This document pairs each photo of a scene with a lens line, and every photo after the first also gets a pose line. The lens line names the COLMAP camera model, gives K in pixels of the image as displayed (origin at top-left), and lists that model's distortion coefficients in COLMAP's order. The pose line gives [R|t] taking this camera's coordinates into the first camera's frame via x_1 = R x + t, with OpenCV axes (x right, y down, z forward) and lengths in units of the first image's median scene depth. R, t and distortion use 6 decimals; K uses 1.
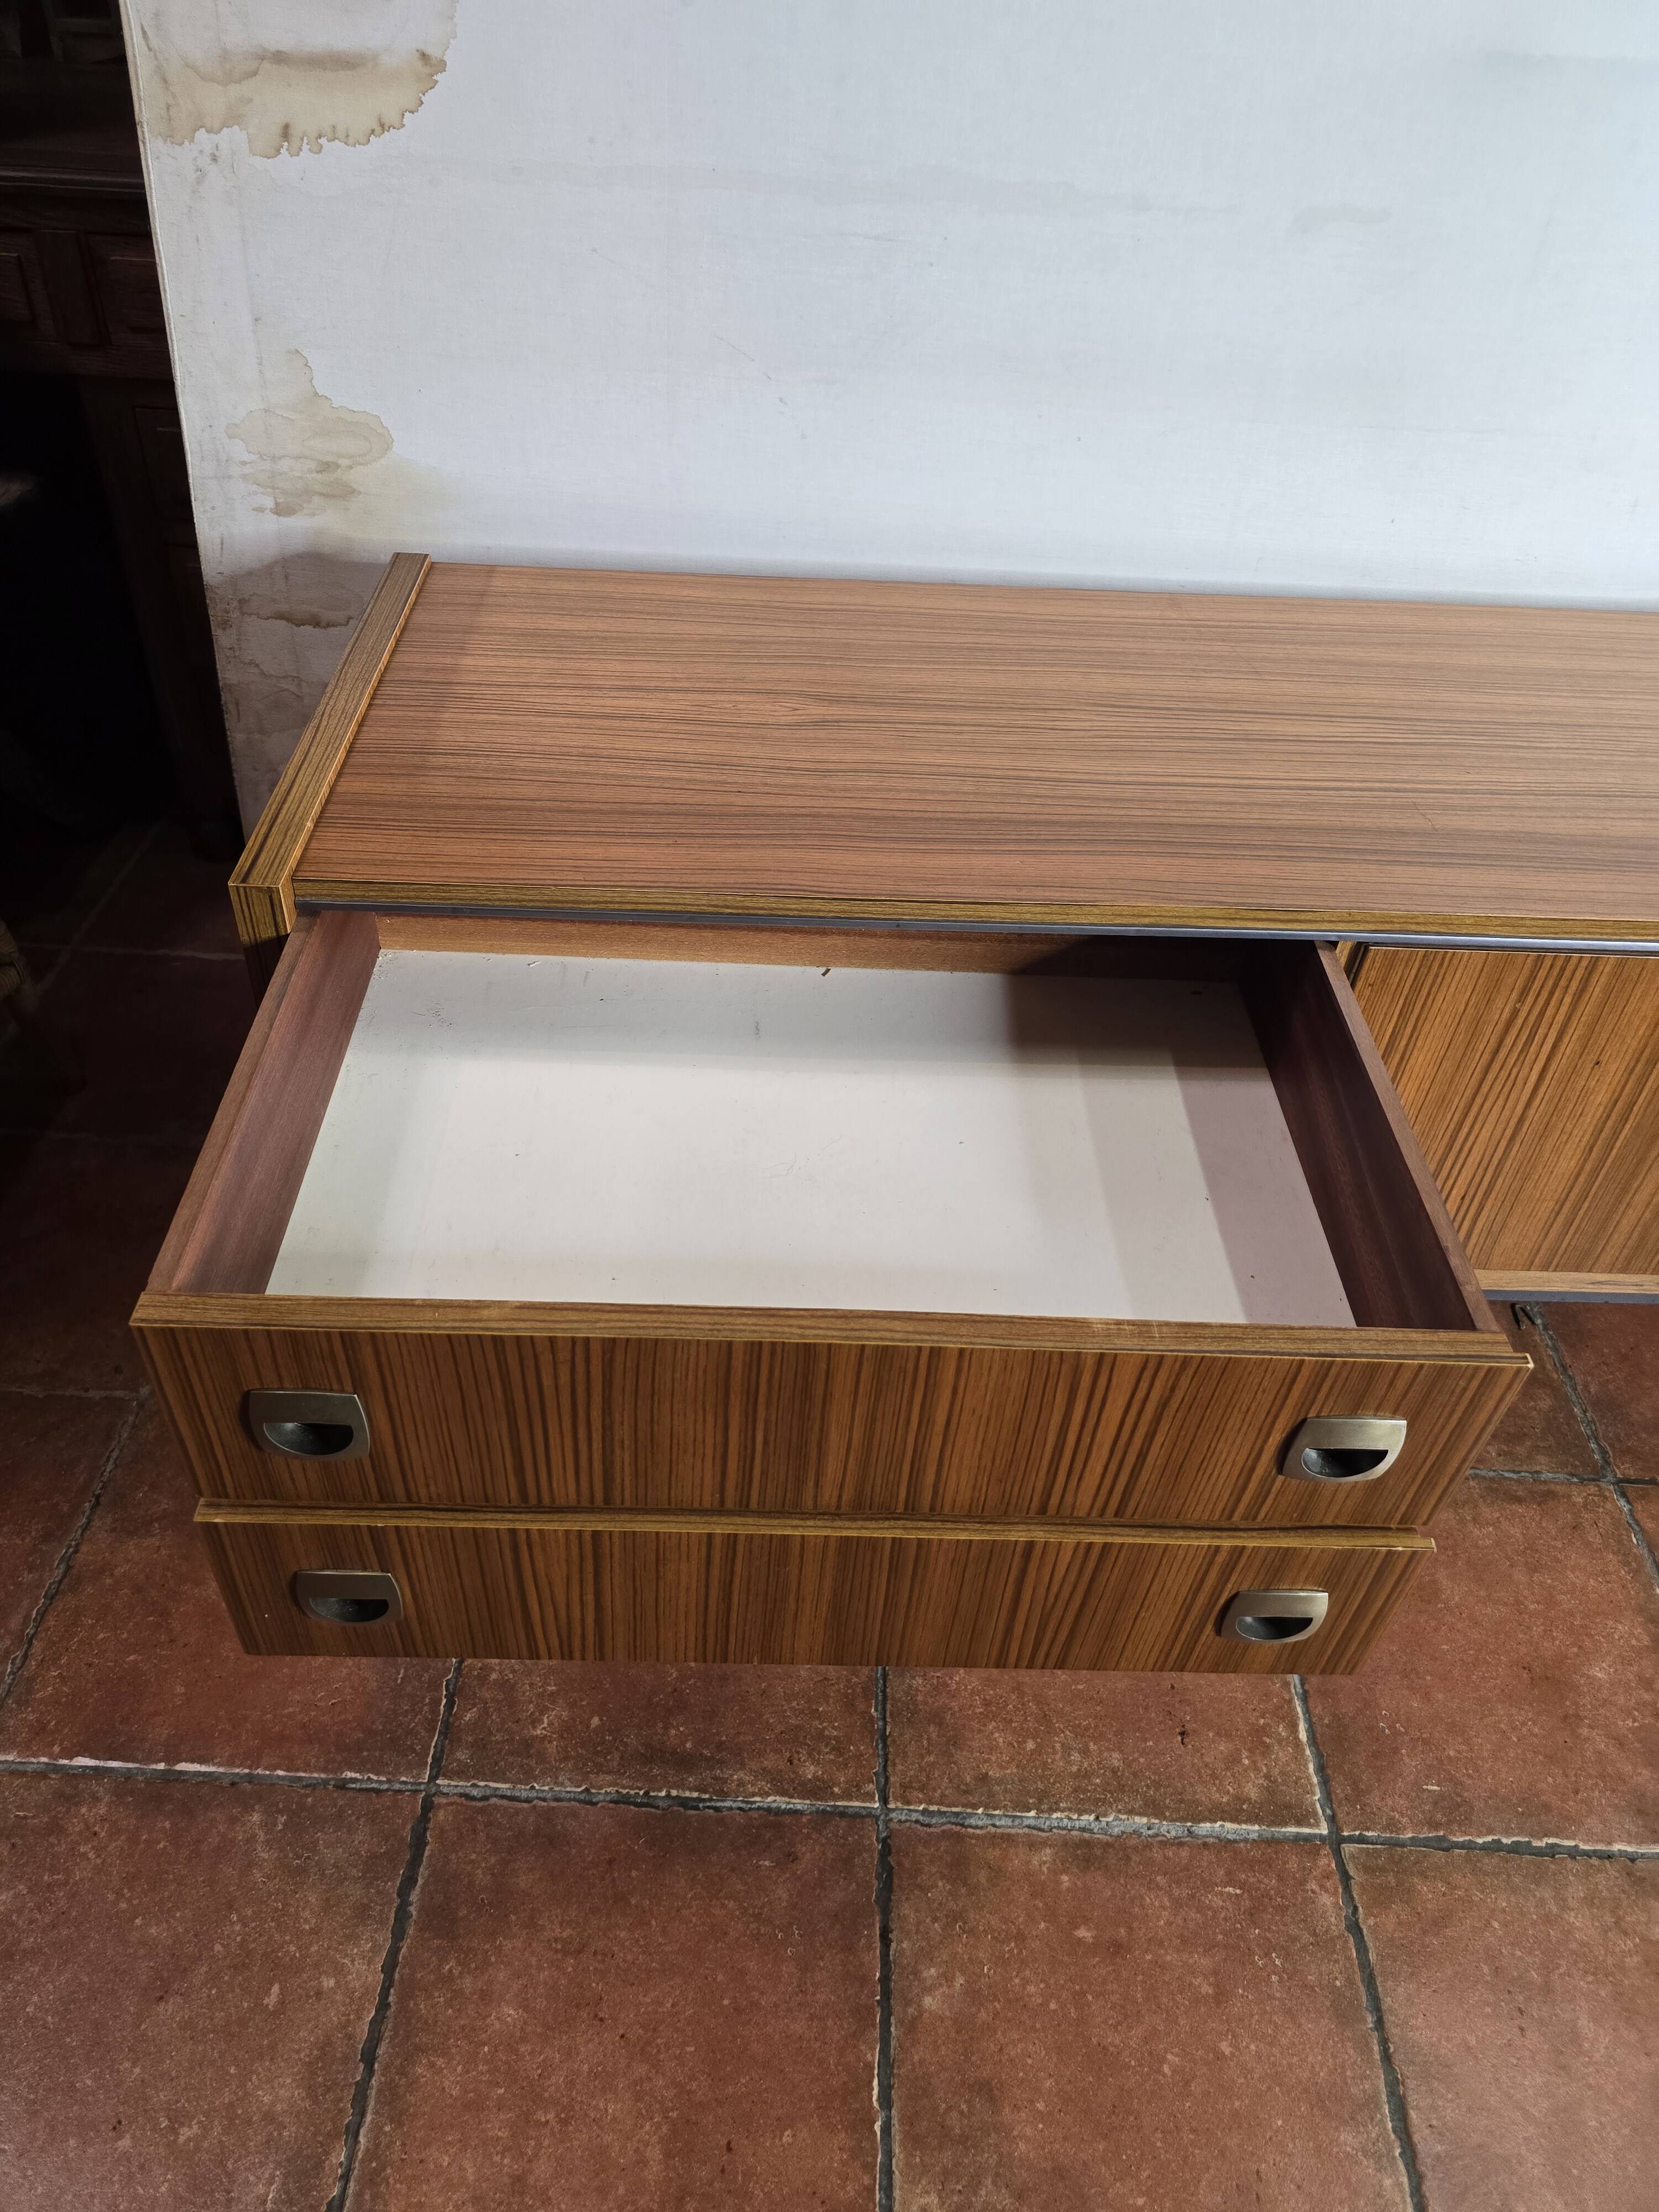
lens RADIAL K [[1492.8, 0, 811.0], [0, 1492.8, 1084.5], [0, 0, 1]] dist [0.054977, -0.055441]
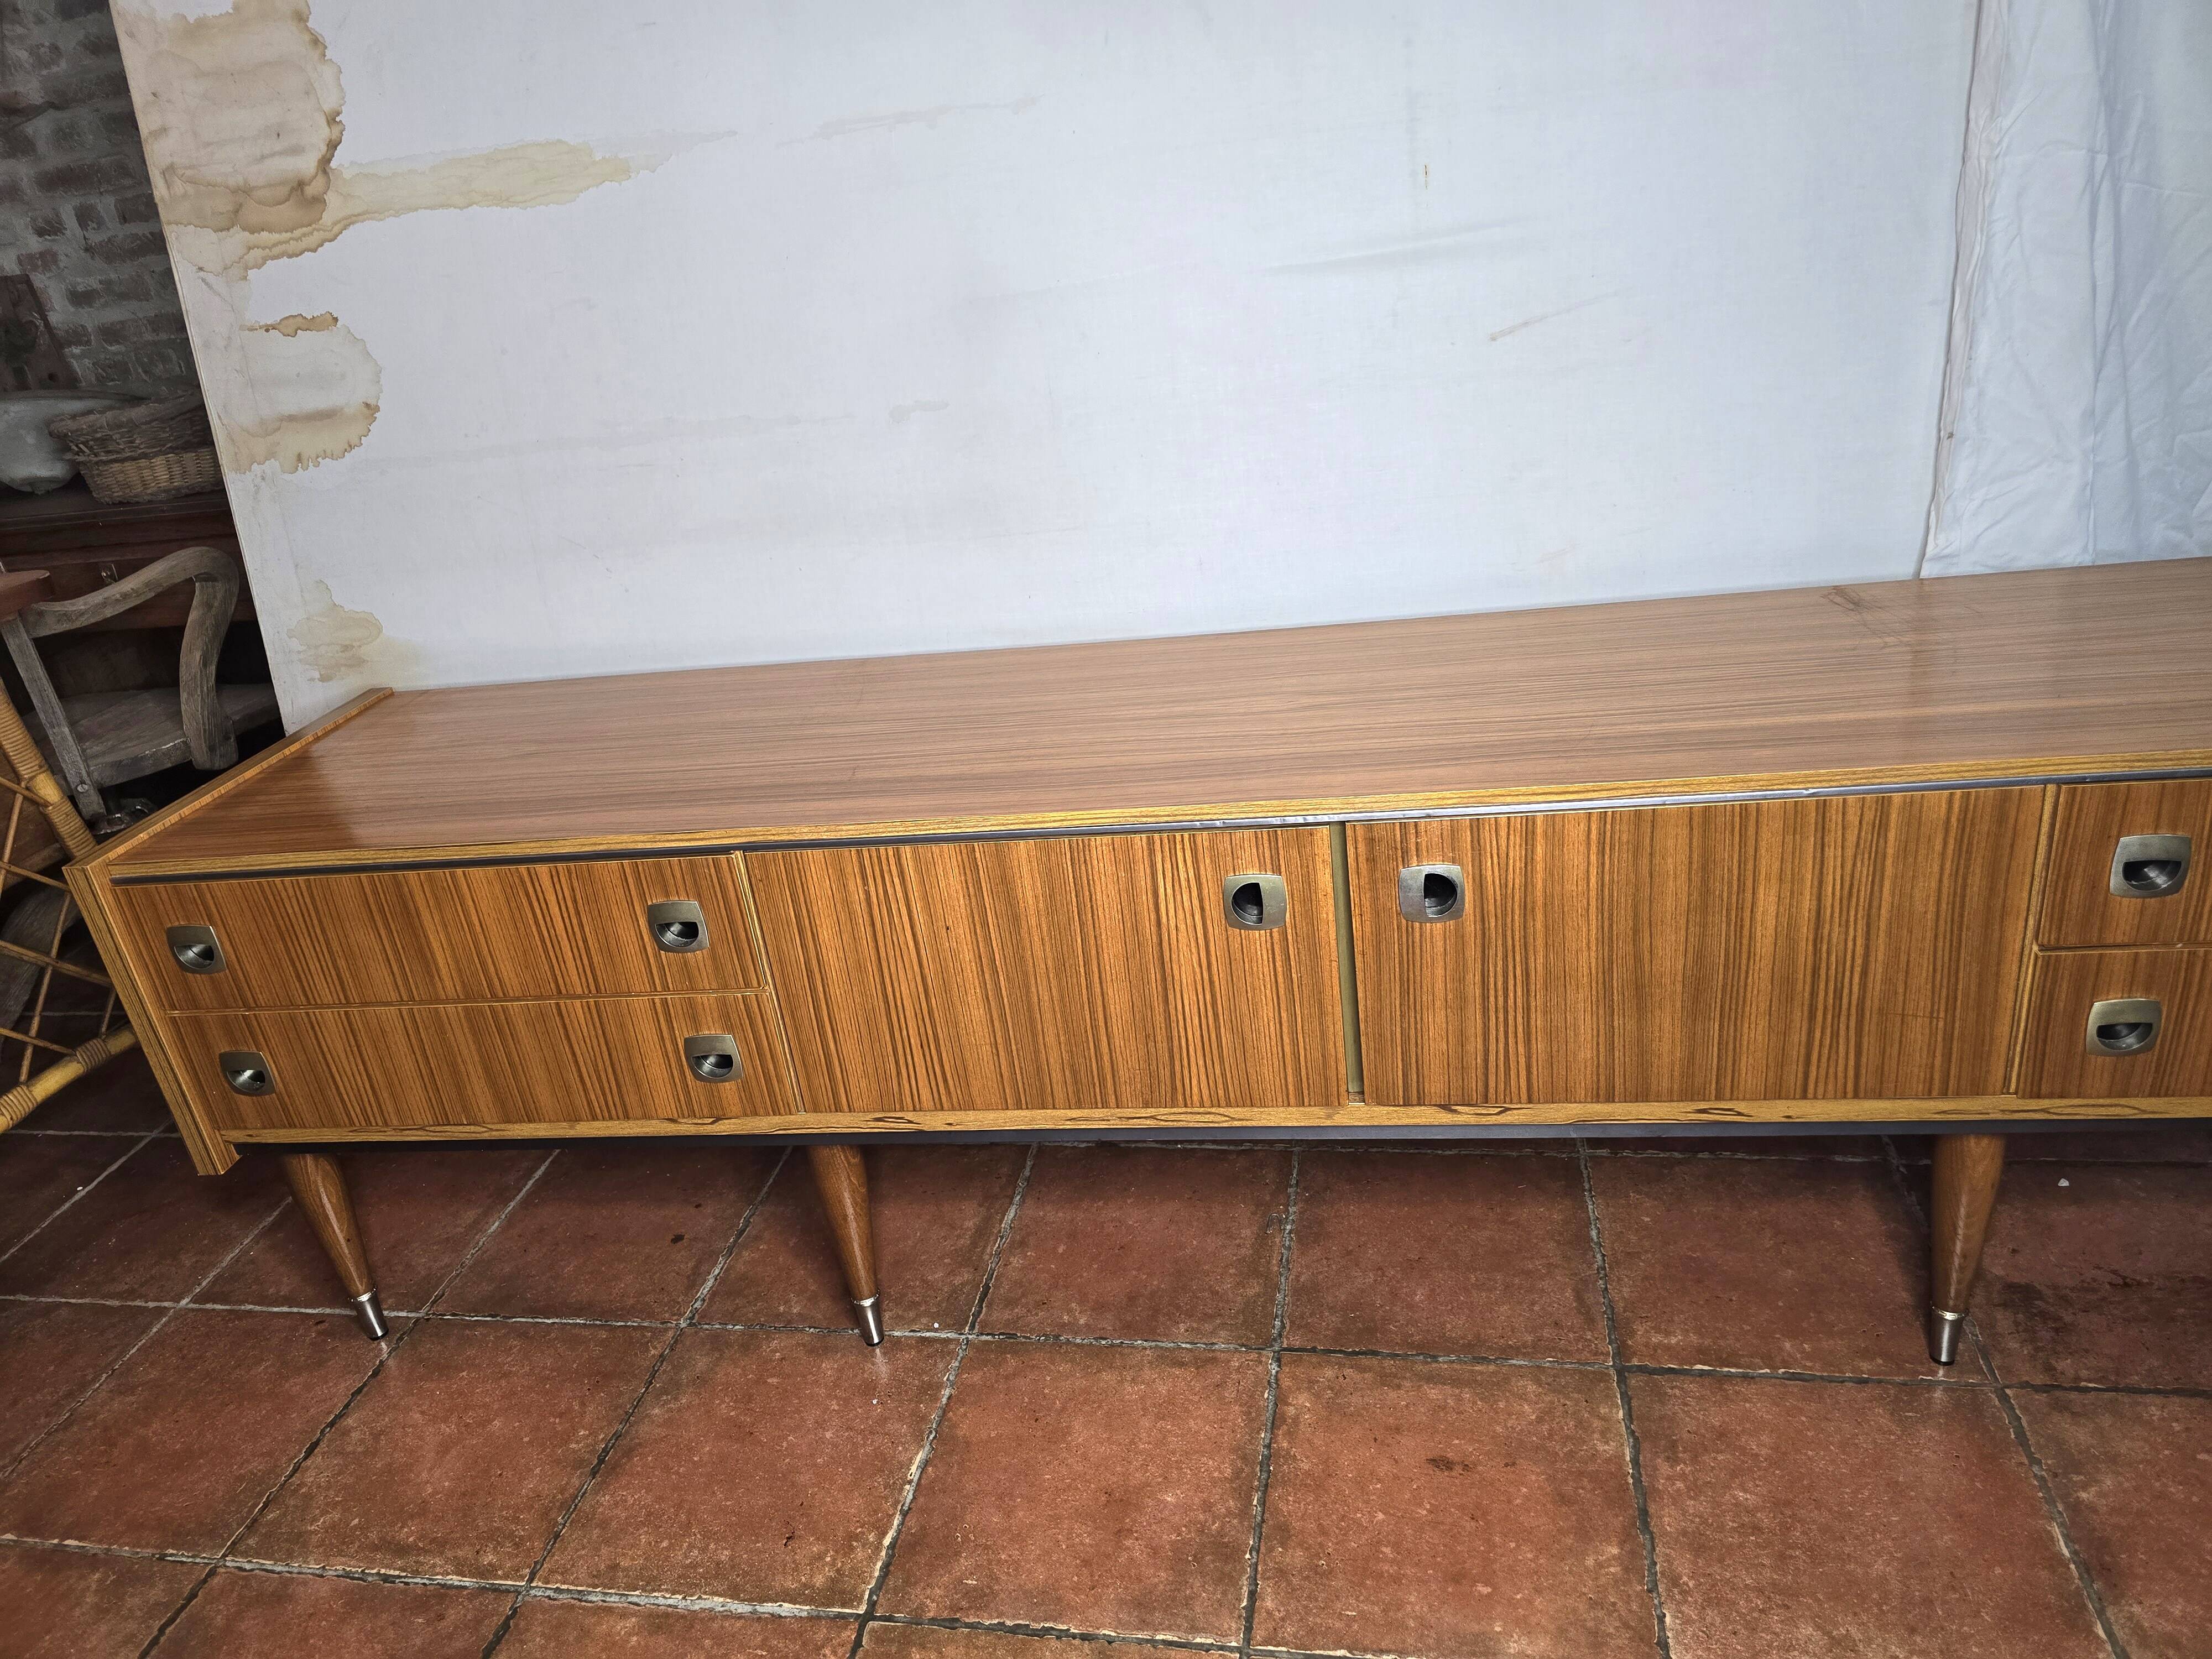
lens RADIAL K [[1483.4, 0, 1102.5], [0, 1483.4, 824.0], [0, 0, 1]] dist [0.055215, -0.054560]
pose [[0.972964, -0.092840, -0.211475, 0.836719], [0.032645, 0.961738, -0.272020, 0.226810], [0.228638, 0.257762, 0.938767, -0.226235]]
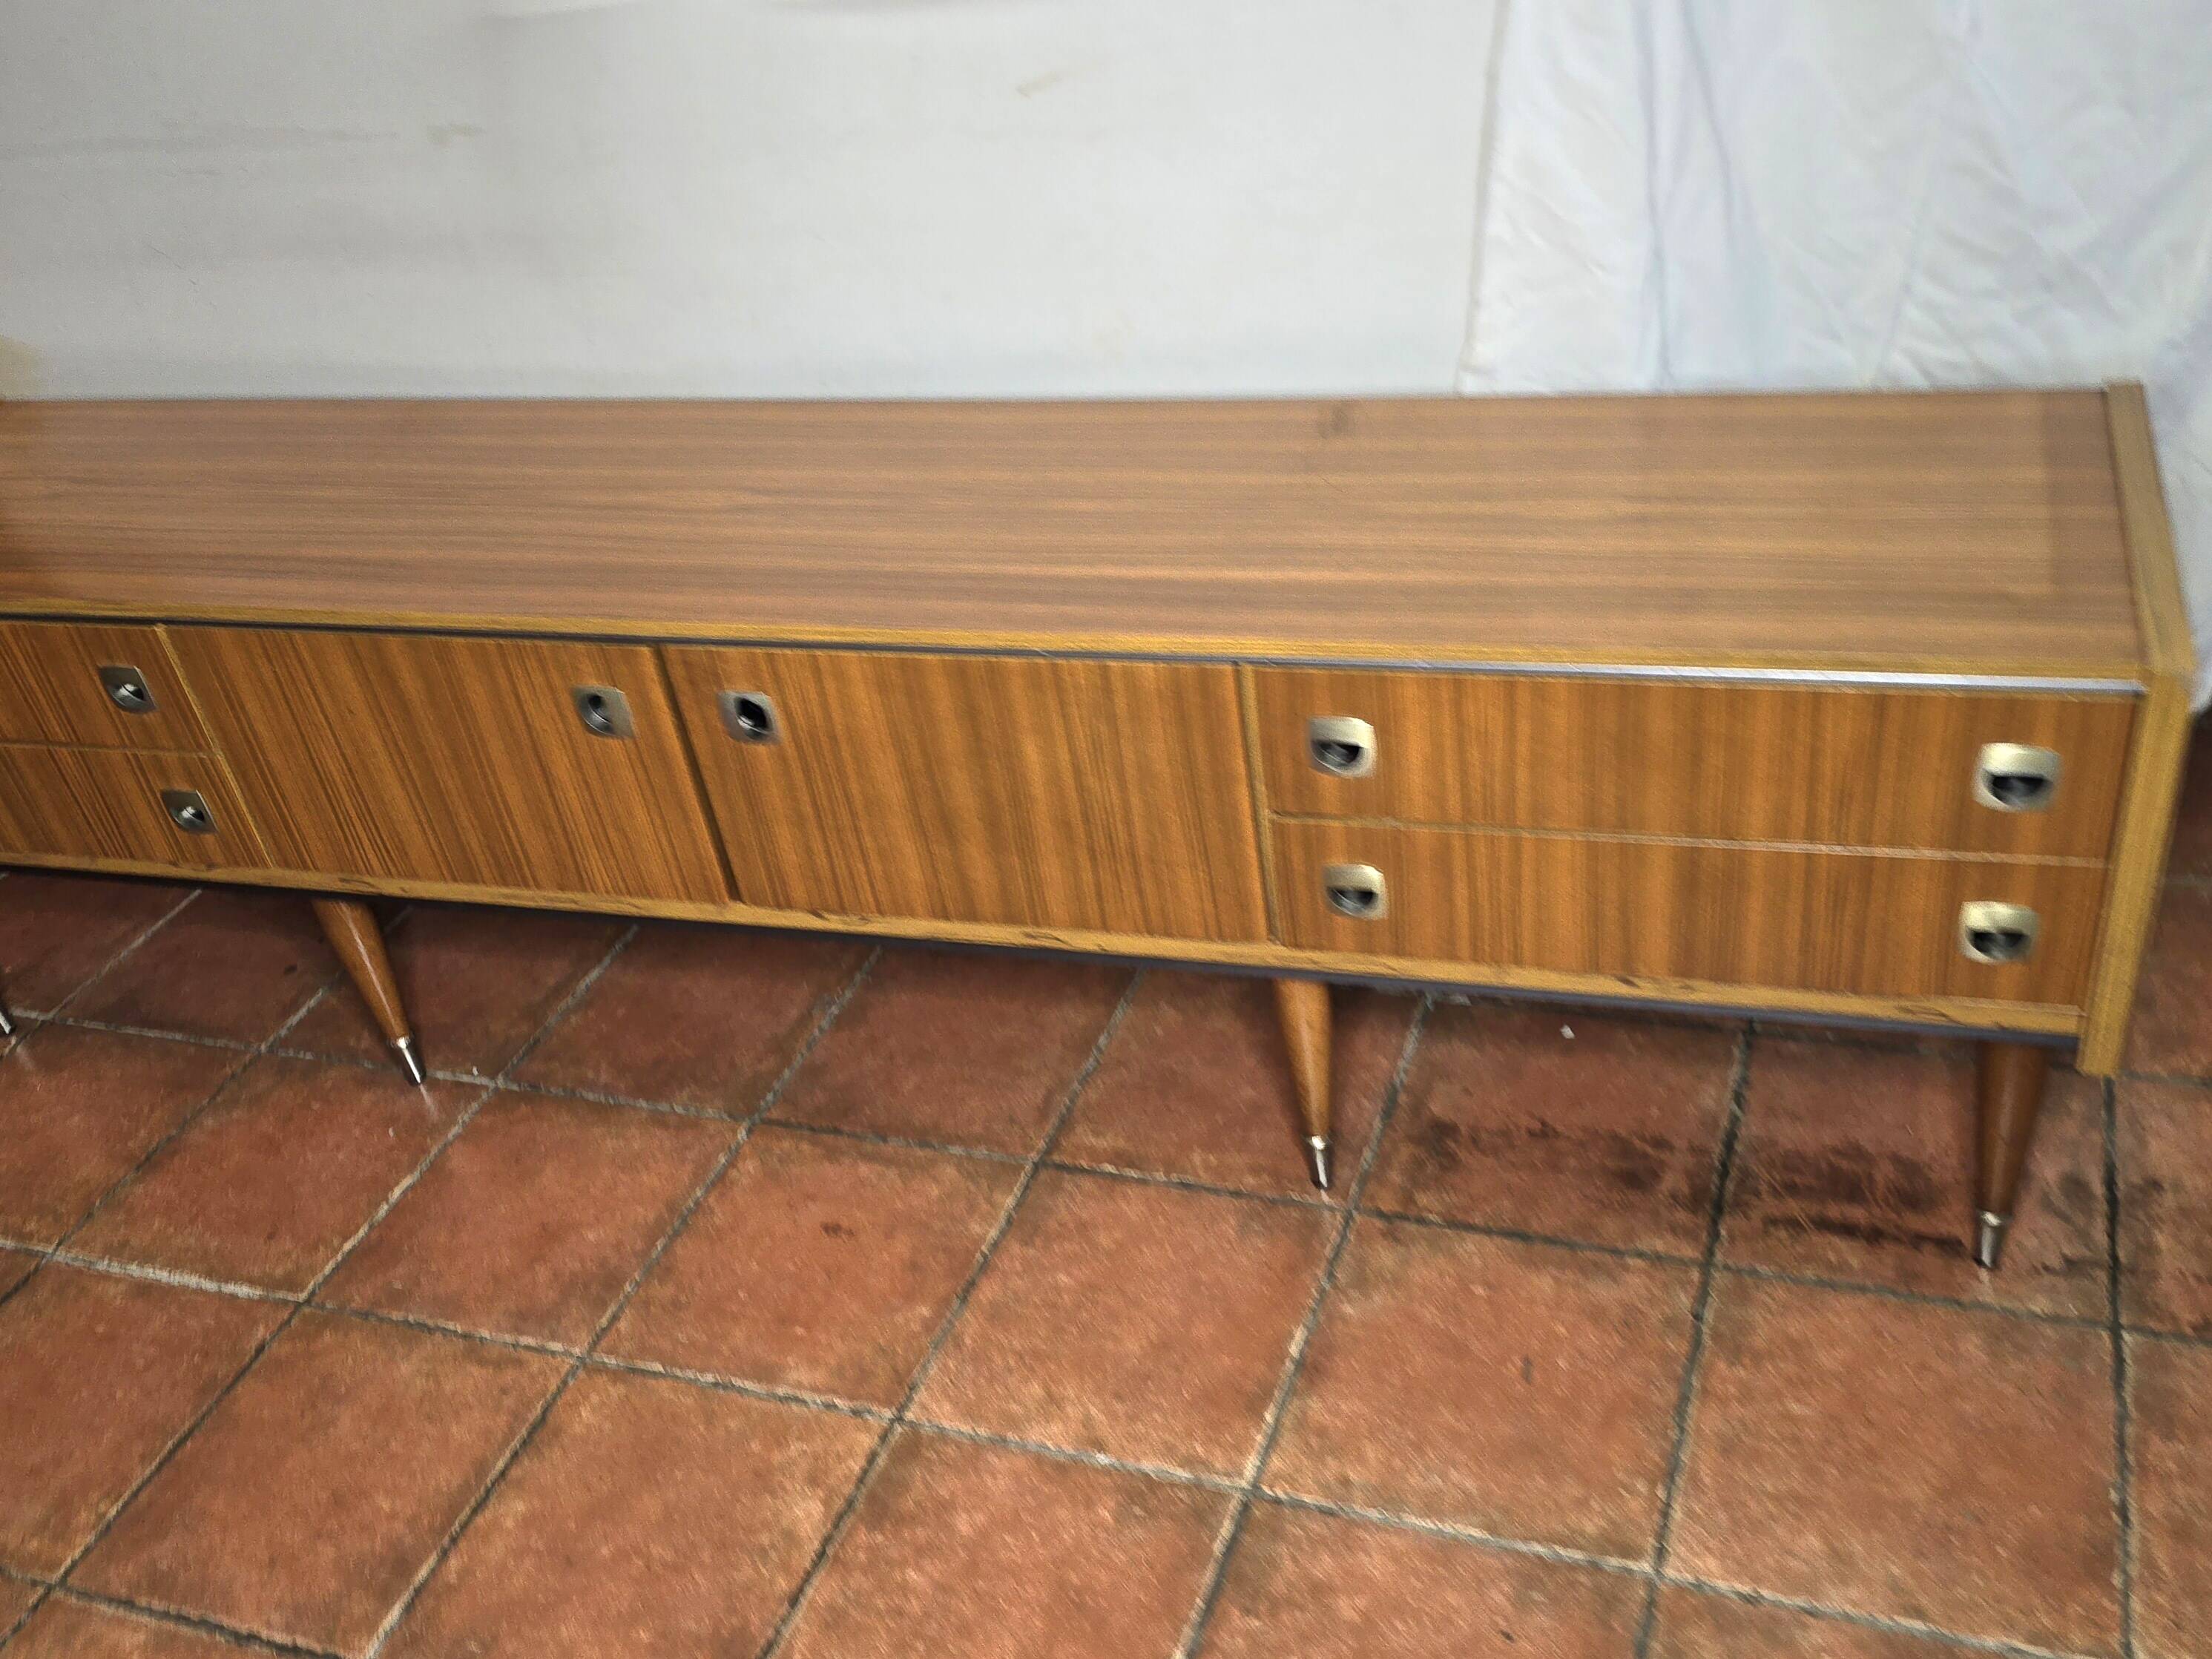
lens RADIAL K [[1949.8, 0, 1179.2], [0, 1949.8, 896.1], [0, 0, 1]] dist [0.082218, -0.105090]
pose [[0.940878, 0.033139, -0.337121, 1.681935], [-0.055433, 0.996850, -0.056720, 0.191362], [0.334180, 0.072054, 0.939751, -0.436741]]
